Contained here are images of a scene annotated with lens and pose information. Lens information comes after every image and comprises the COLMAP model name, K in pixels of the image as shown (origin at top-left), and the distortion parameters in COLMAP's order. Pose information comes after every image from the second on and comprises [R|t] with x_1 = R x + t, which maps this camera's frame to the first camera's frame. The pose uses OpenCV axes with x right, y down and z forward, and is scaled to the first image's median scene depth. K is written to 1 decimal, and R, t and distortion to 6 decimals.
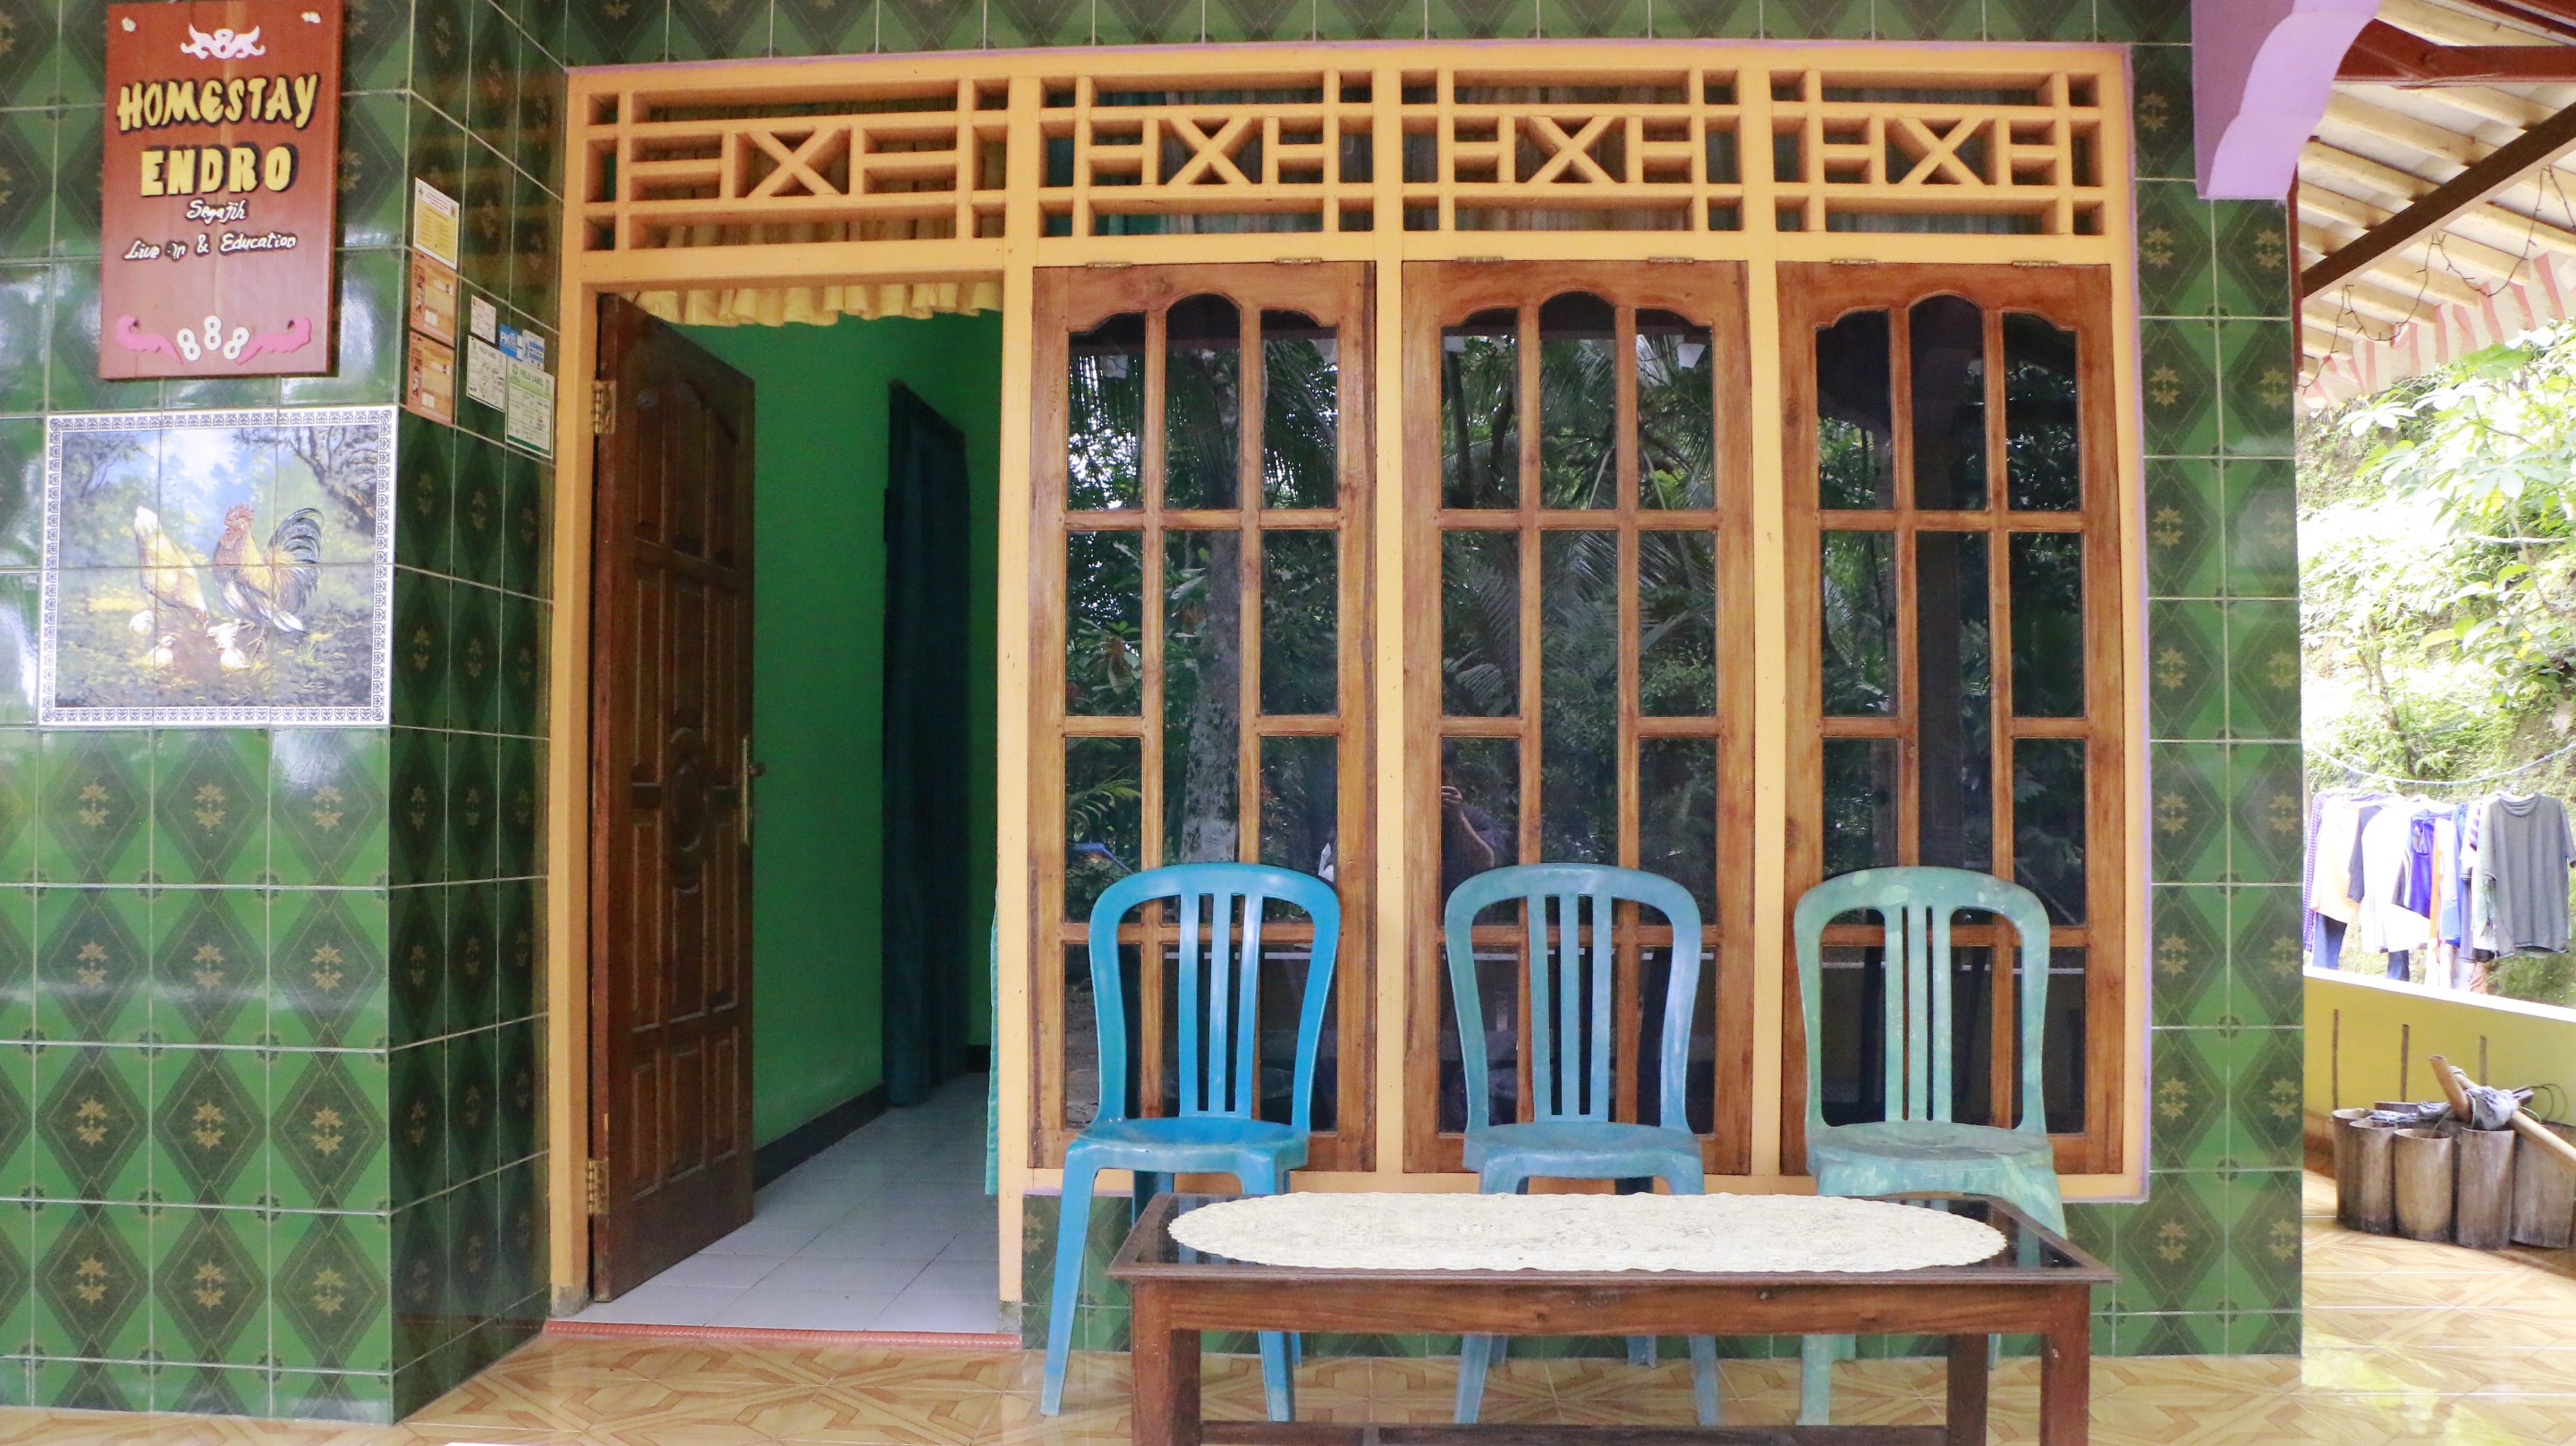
lens RADIAL K [[2137.8, 0, 1292.0], [0, 2137.8, 775.0], [0, 0, 1]] dist [-0.191044, 0.168650]
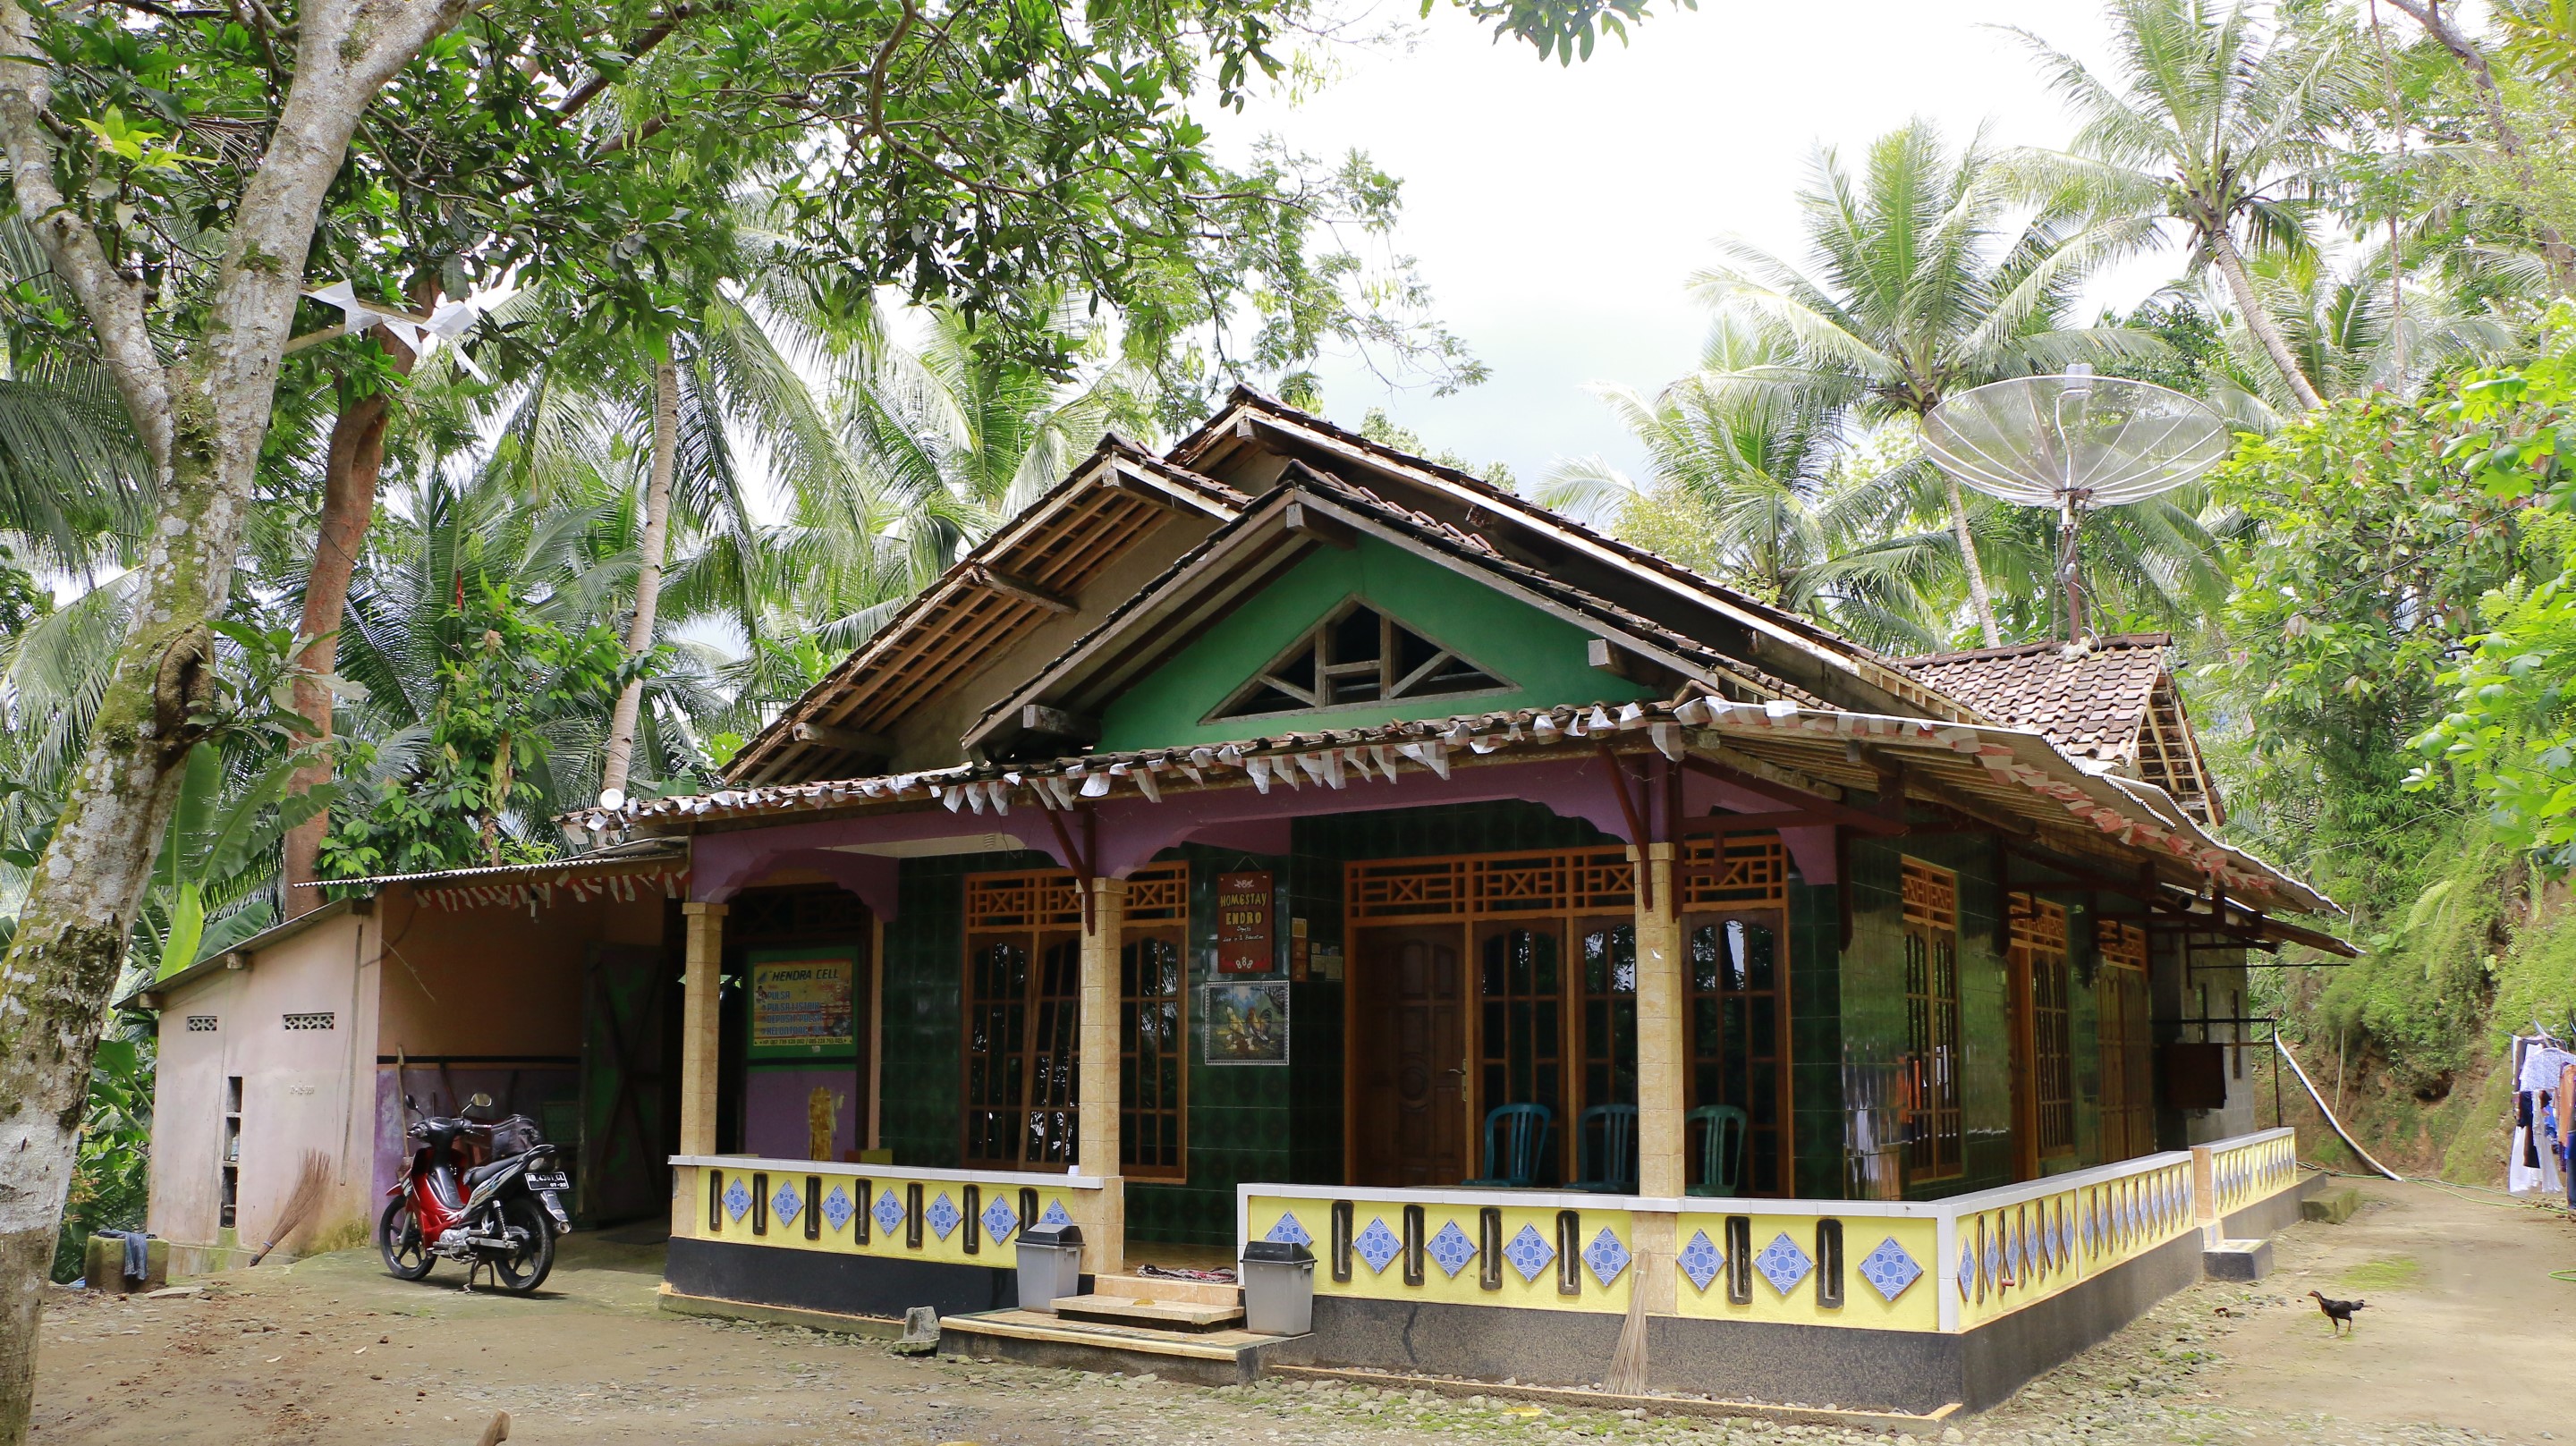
lens RADIAL K [[2137.8, 0, 1292.0], [0, 2137.8, 775.0], [0, 0, 1]] dist [-0.191044, 0.168650]
pose [[0.867944, -0.066550, -0.492183, 1.522692], [0.012556, 0.993605, -0.112207, -0.114314], [0.496503, 0.091210, 0.863230, -2.409190]]
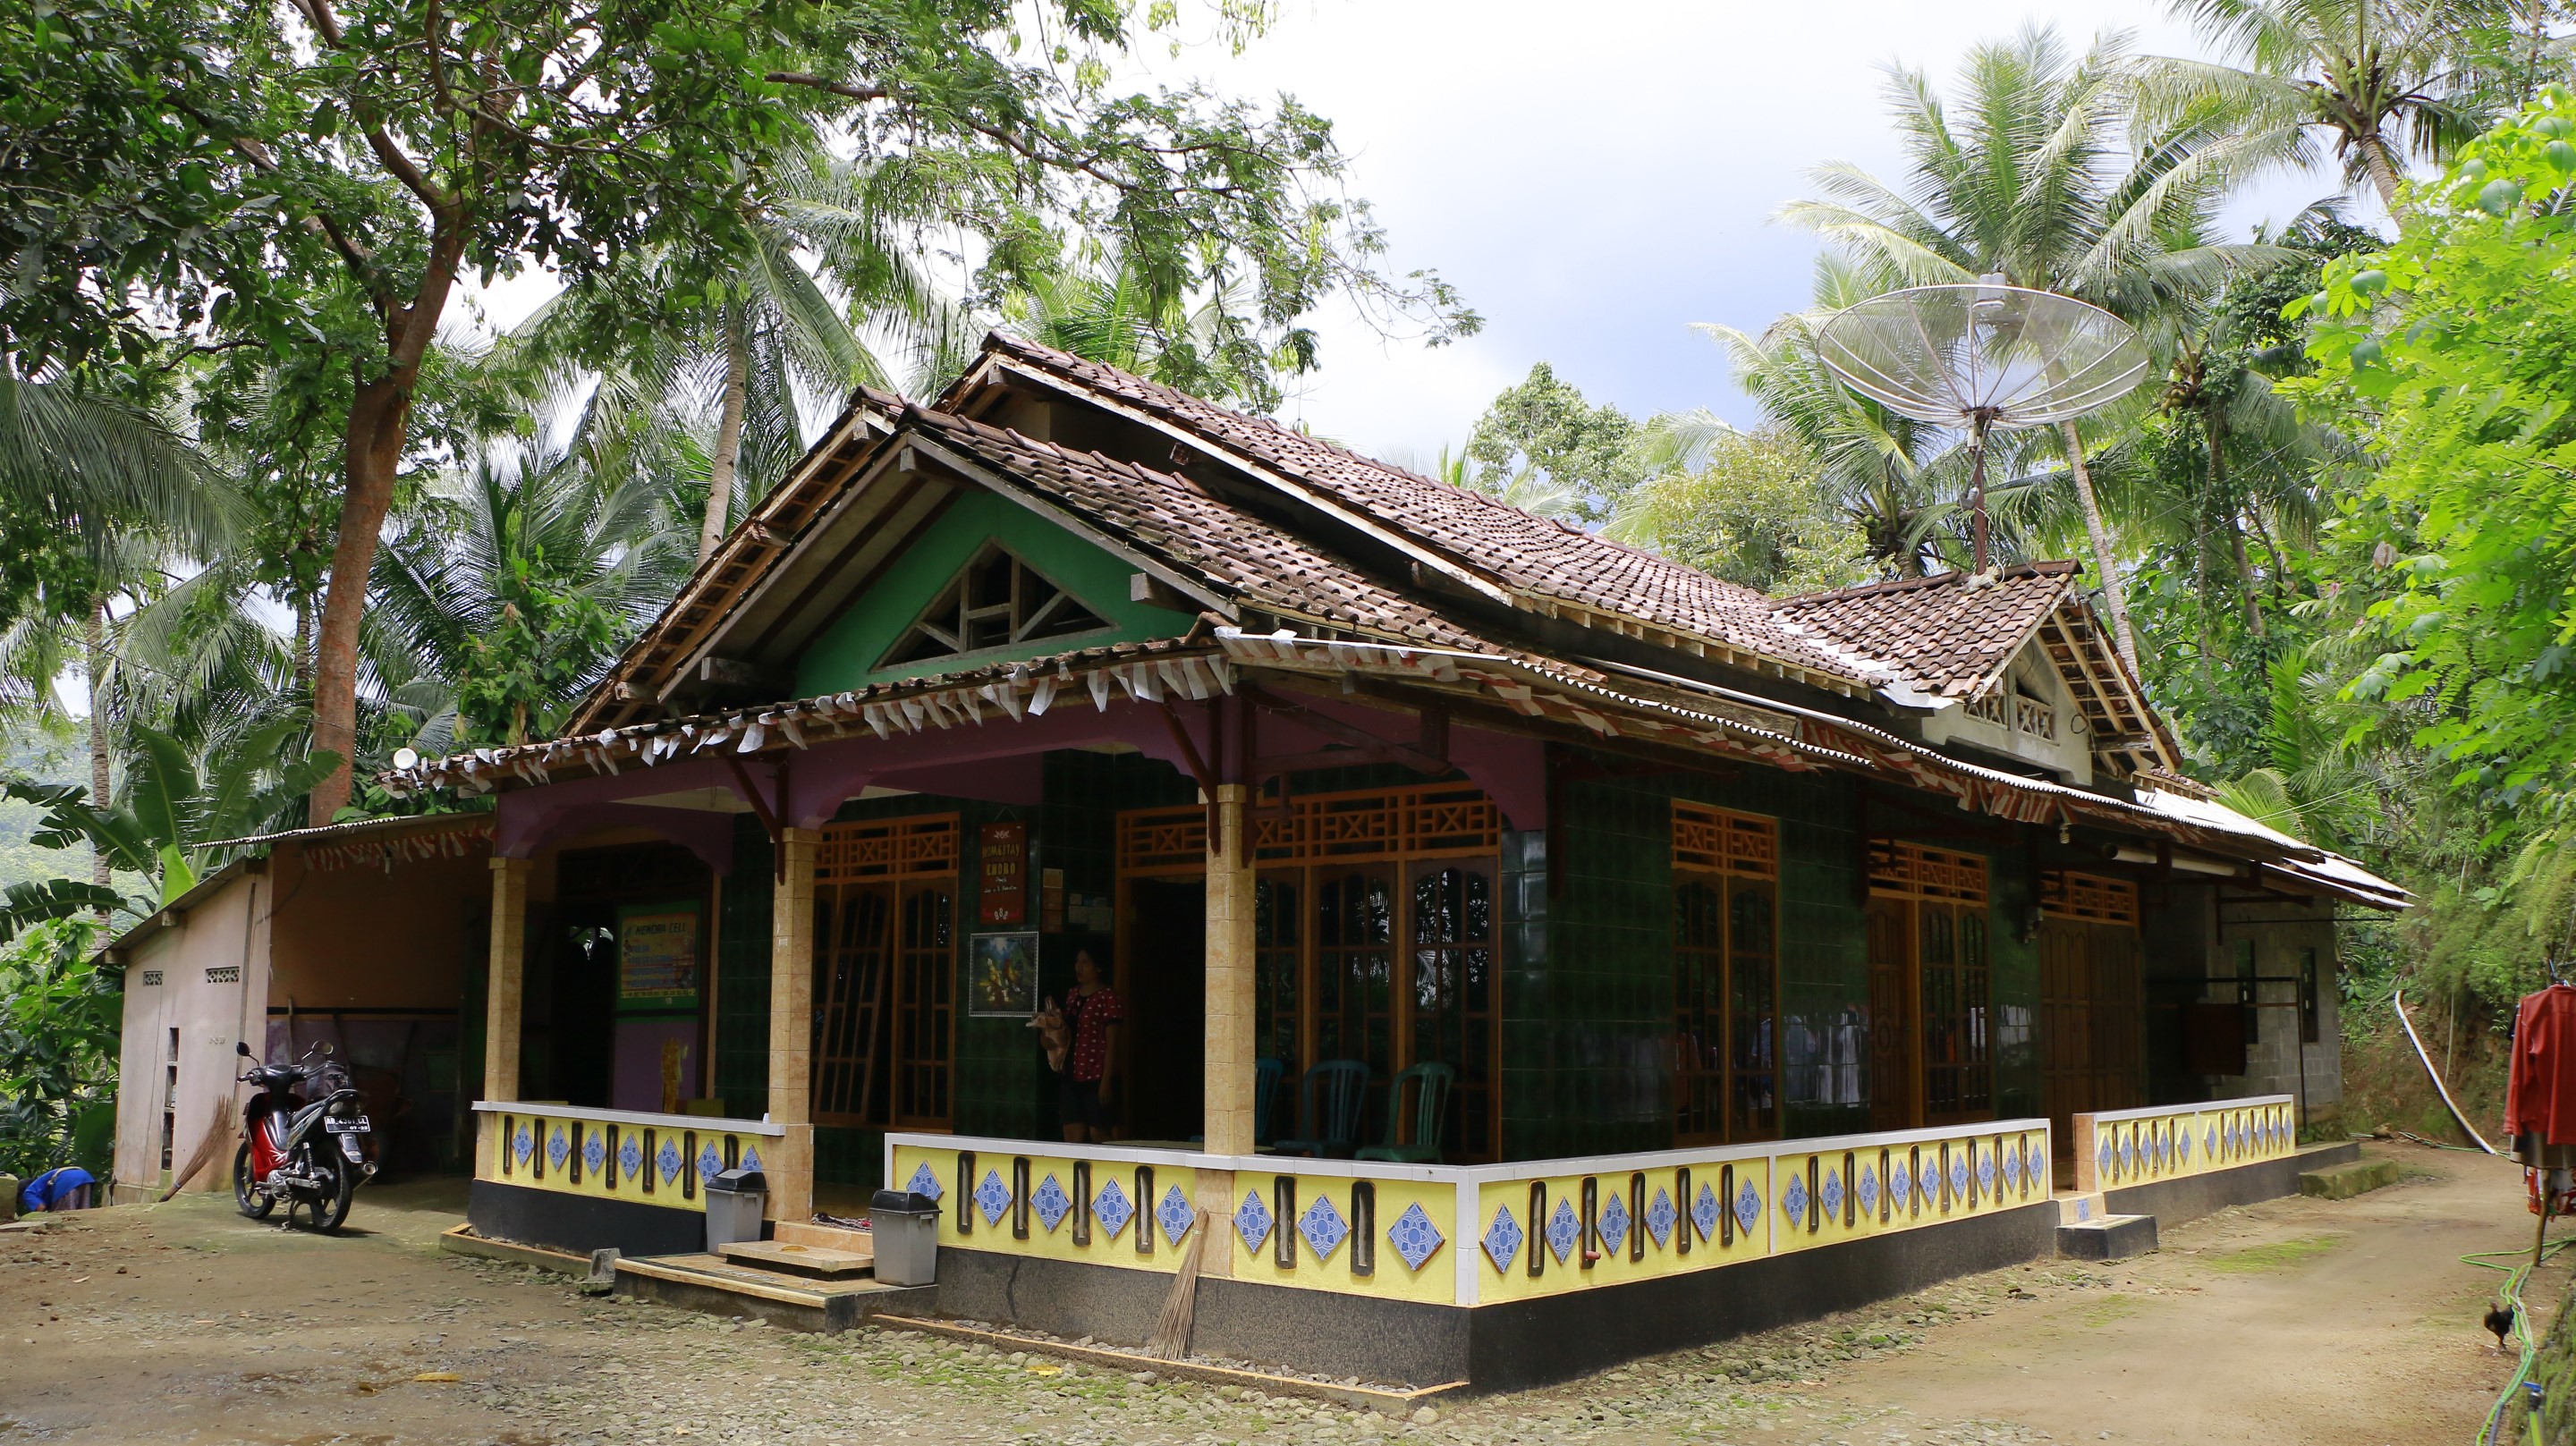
lens RADIAL K [[2137.8, 0, 1292.0], [0, 2137.8, 775.0], [0, 0, 1]] dist [-0.191044, 0.168650]
pose [[0.792525, -0.068368, -0.605995, 2.293867], [0.011631, 0.995210, -0.097067, -0.081563], [0.609729, 0.069879, 0.789524, -1.790391]]
